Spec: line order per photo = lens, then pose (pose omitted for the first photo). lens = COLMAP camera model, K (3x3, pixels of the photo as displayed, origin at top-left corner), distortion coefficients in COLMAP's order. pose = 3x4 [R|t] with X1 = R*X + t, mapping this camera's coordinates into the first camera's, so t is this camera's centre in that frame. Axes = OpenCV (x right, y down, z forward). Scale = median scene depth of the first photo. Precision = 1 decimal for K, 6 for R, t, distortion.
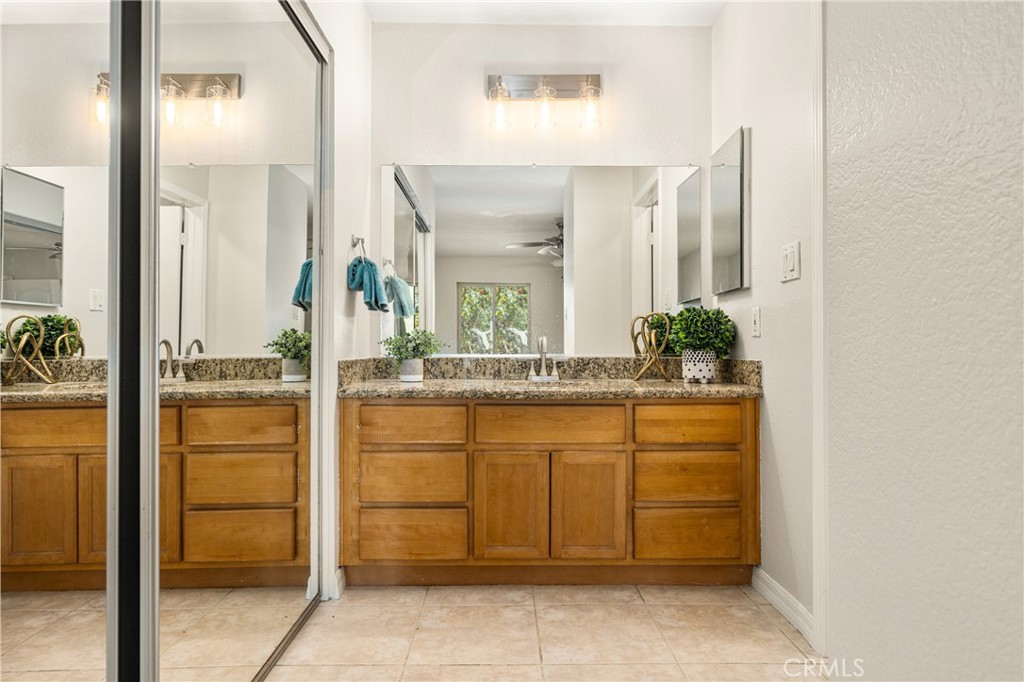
lens RADIAL K [[613.4, 0, 512.0], [0, 613.4, 341.0], [0, 0, 1]] dist [-0.001250, 0.000040]
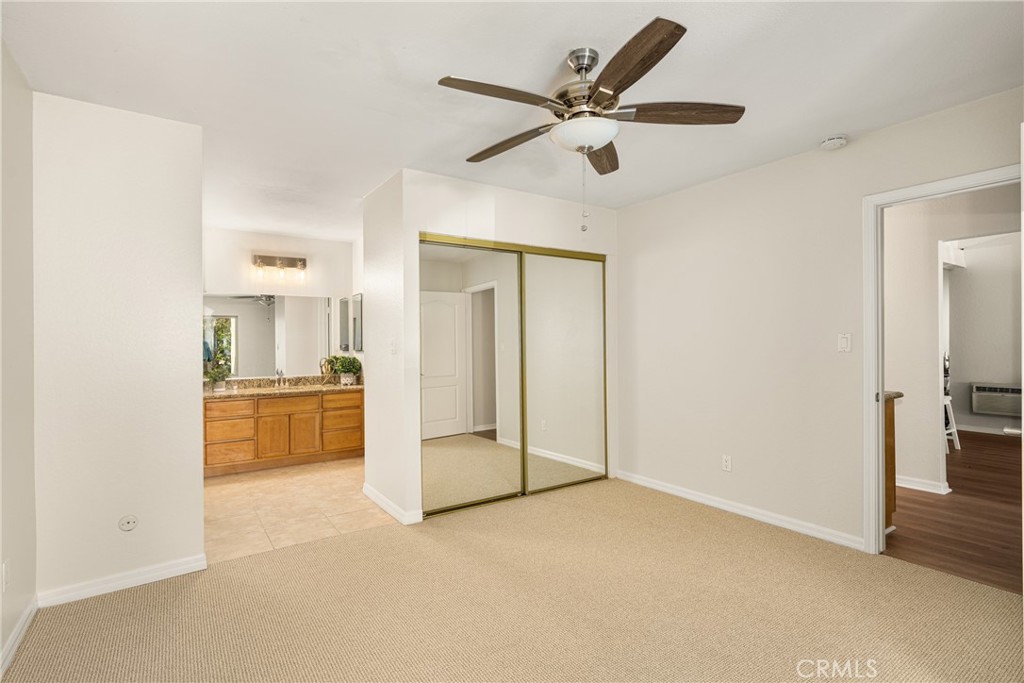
lens RADIAL K [[495.3, 0, 509.9], [0, 495.3, 338.6], [0, 0, 1]] dist [-0.000933, -0.000117]
pose [[0.838151, -0.005208, 0.545414, -0.281966], [0.008575, 0.999957, -0.003629, -0.122384], [-0.545371, 0.007718, 0.838159, -1.219825]]
